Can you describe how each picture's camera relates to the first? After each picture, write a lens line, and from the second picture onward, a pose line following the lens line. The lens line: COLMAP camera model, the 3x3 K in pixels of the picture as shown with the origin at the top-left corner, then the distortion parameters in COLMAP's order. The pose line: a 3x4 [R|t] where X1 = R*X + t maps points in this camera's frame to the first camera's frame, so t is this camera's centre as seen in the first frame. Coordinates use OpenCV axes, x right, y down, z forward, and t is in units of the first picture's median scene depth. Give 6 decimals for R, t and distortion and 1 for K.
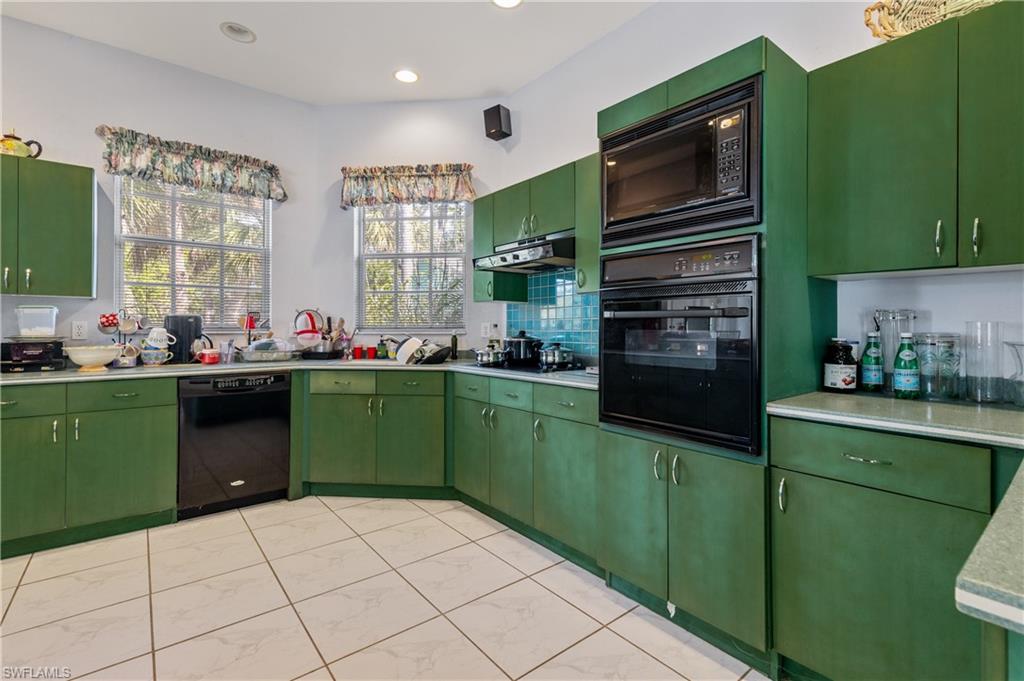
lens RADIAL K [[460.8, 0, 512.0], [0, 460.8, 329.6], [0, 0, 1]] dist [-0.002381, -0.000261]
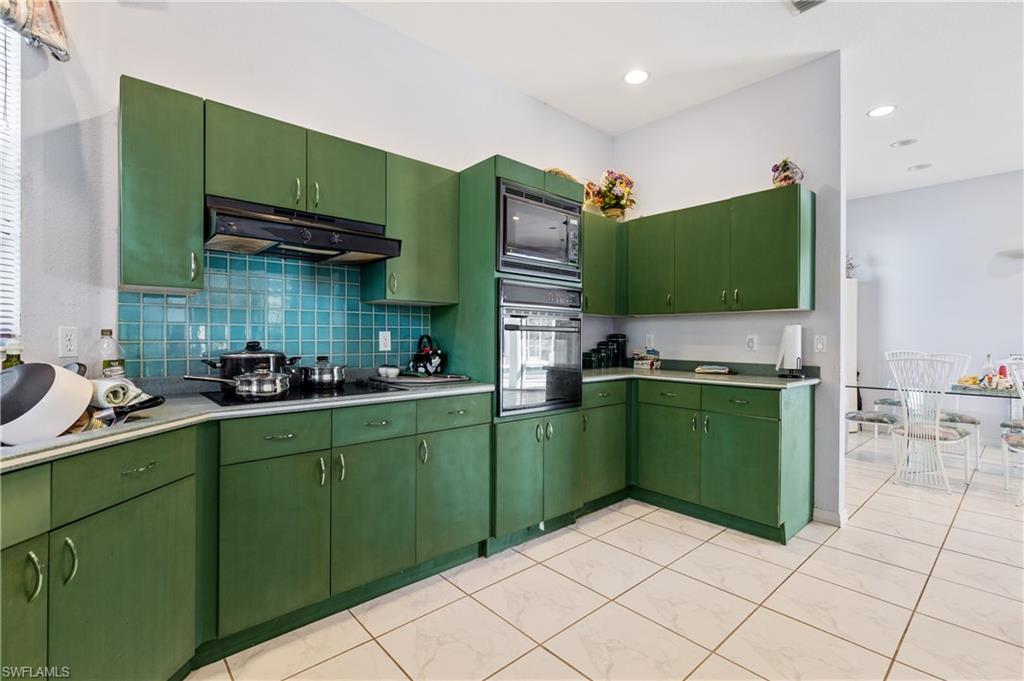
lens RADIAL K [[460.8, 0, 512.7], [0, 460.8, 341.7], [0, 0, 1]] dist [-0.002381, -0.000261]
pose [[-0.054189, -0.008724, 0.998493, -0.779965], [-0.002268, 0.999960, 0.008614, -0.004028], [-0.998528, -0.001798, -0.054207, 0.805947]]
